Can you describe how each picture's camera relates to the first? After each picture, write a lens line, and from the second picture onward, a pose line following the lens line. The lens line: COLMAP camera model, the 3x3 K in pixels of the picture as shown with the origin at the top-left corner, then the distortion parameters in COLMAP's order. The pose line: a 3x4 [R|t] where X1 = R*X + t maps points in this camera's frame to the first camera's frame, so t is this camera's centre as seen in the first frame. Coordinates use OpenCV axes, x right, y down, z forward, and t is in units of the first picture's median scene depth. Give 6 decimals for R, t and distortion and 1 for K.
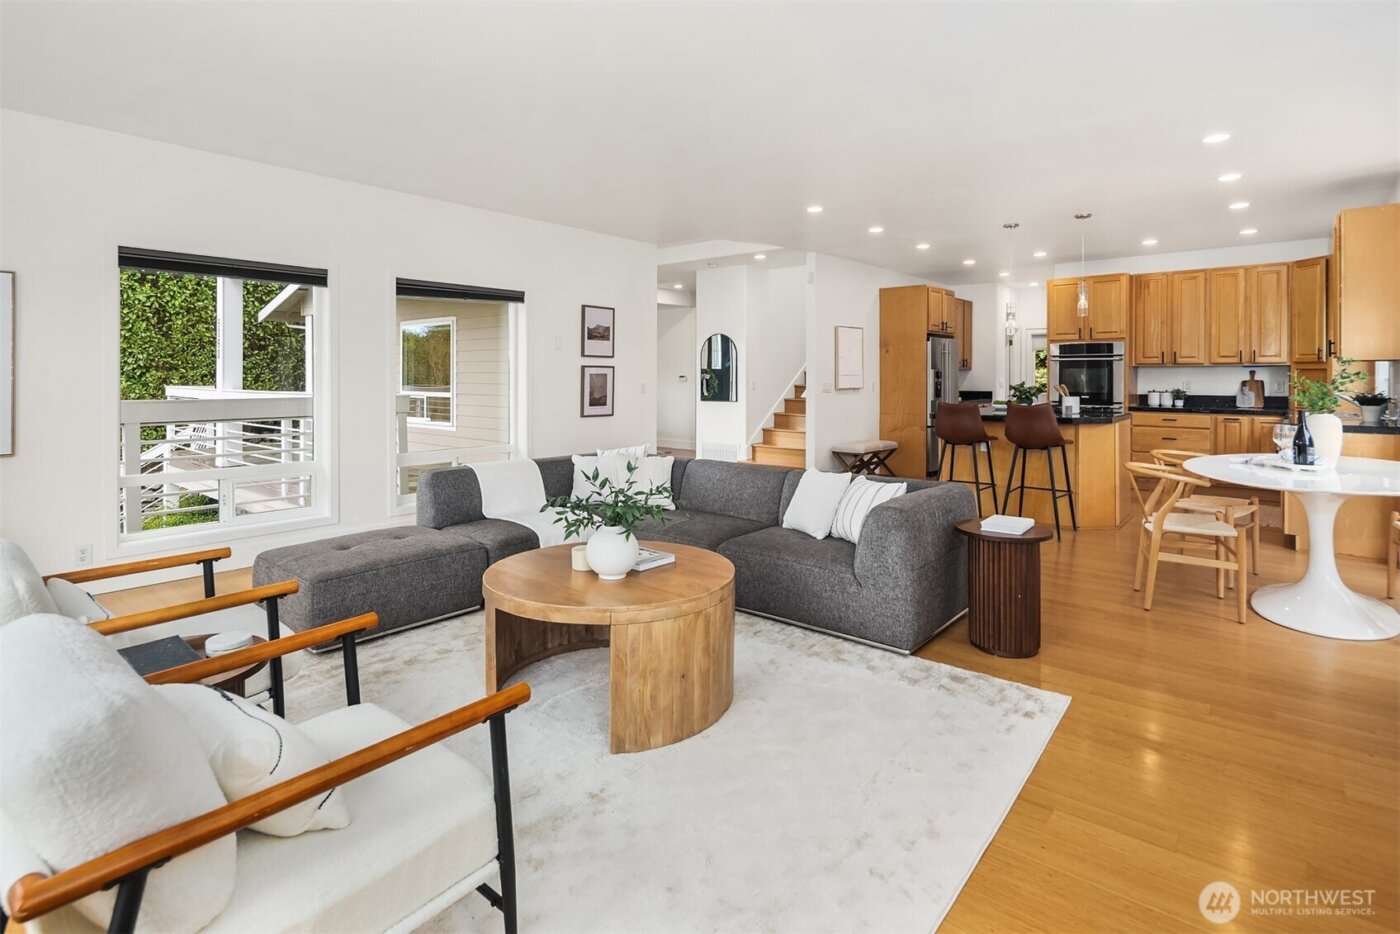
lens RADIAL K [[691.2, 0, 653.8], [0, 691.2, 392.8], [0, 0, 1]] dist [0.002427, 0.000442]
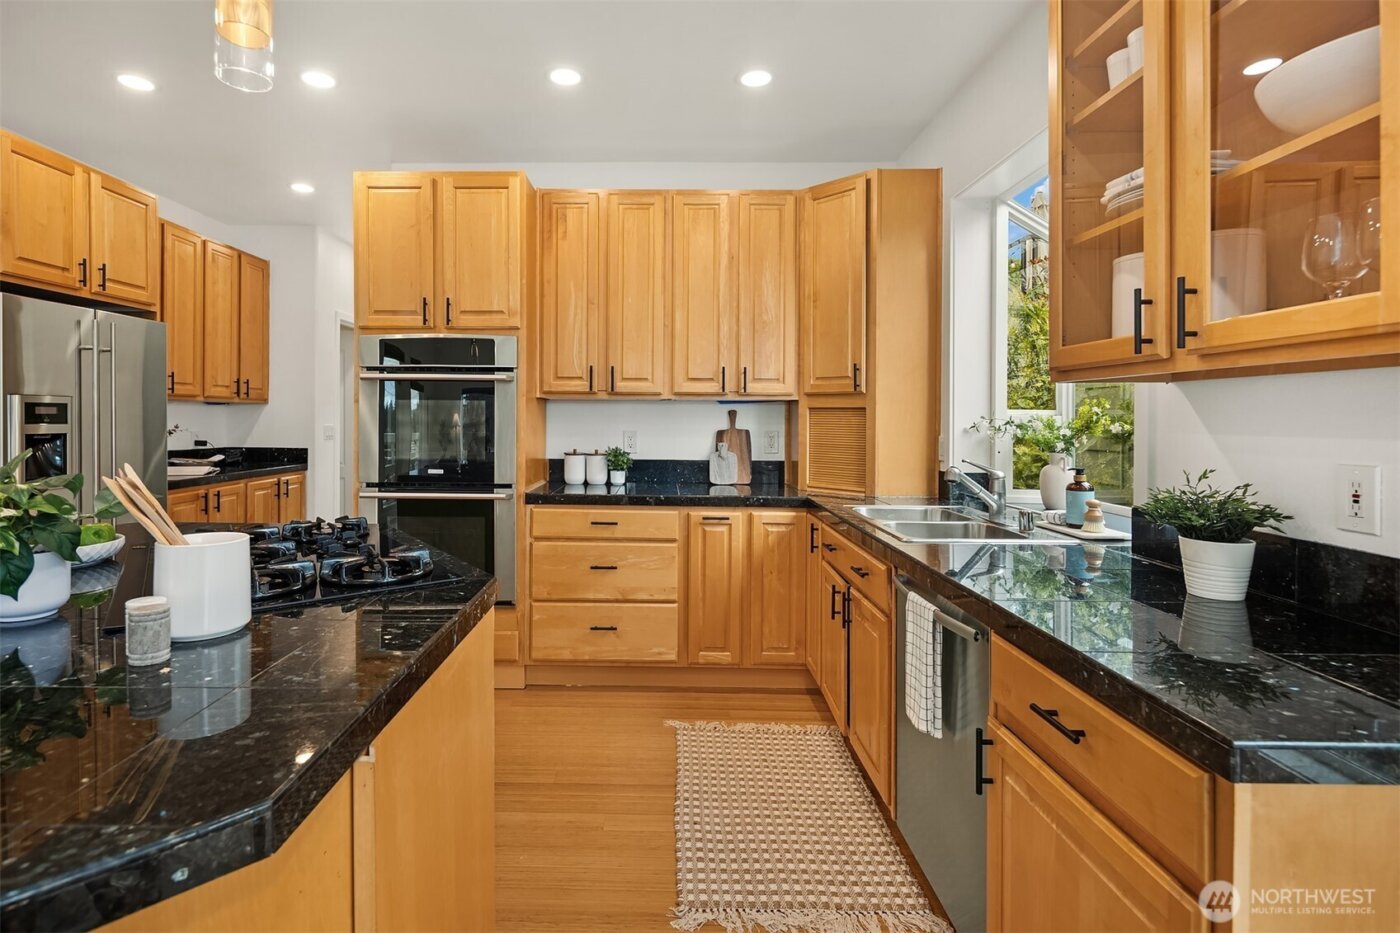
lens RADIAL K [[762.4, 0, 624.8], [0, 762.4, 428.6], [0, 0, 1]] dist [0.003277, -0.000060]
pose [[0.766813, -0.003496, 0.641861, 0.443463], [0.006711, 0.999974, -0.002571, -0.017731], [-0.641835, 0.006279, 0.766817, 0.618918]]
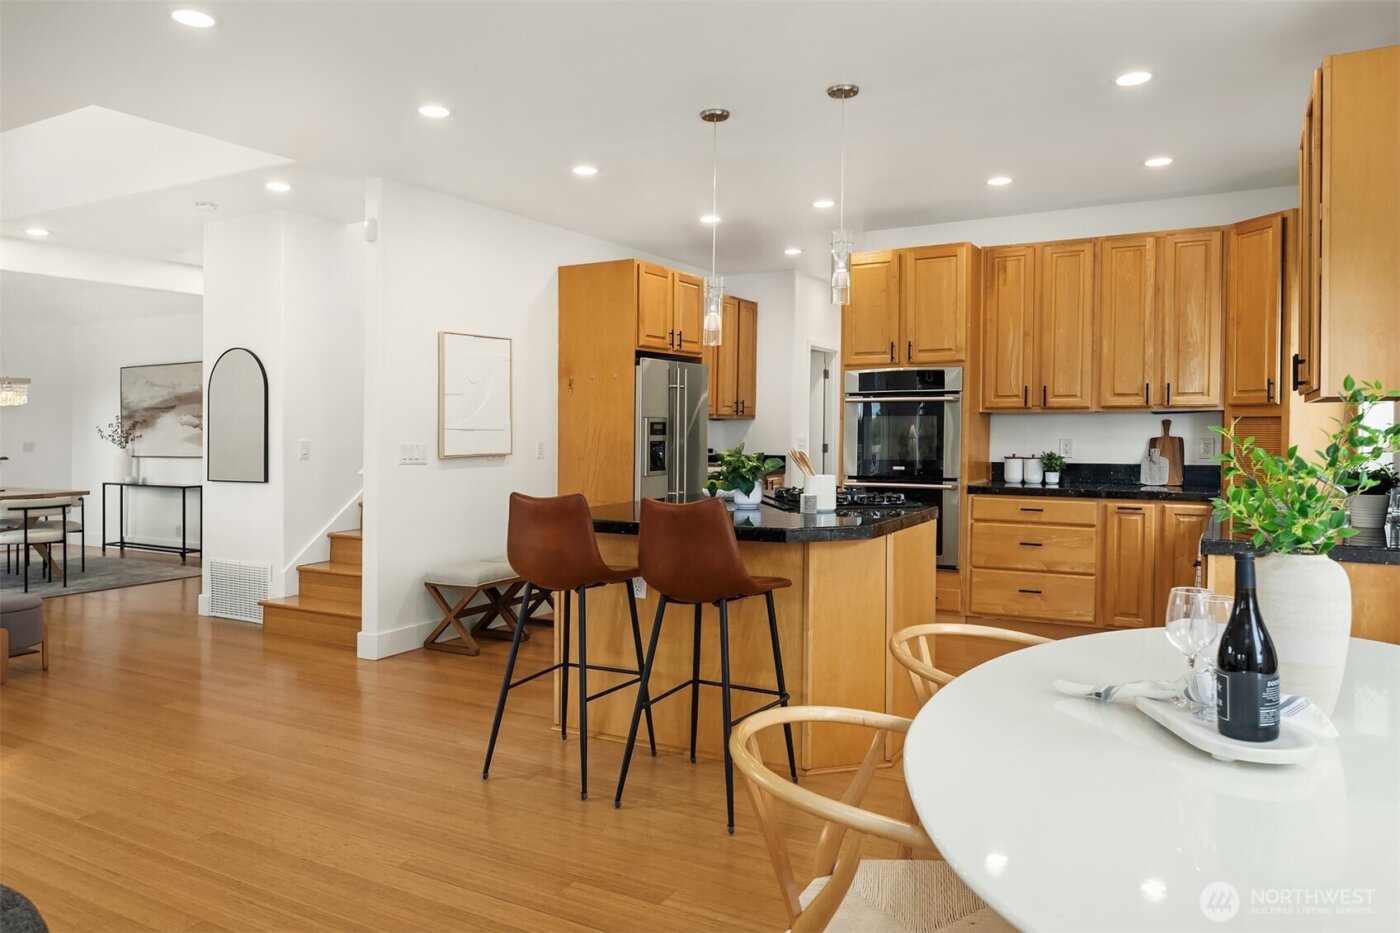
lens RADIAL K [[975.7, 0, 595.8], [0, 975.7, 481.7], [0, 0, 1]] dist [-0.001636, -0.004340]
pose [[0.985788, -0.011244, 0.167617, 0.265613], [0.006025, 0.999482, 0.031615, -0.009519], [-0.167886, -0.030156, 0.985345, 0.285904]]
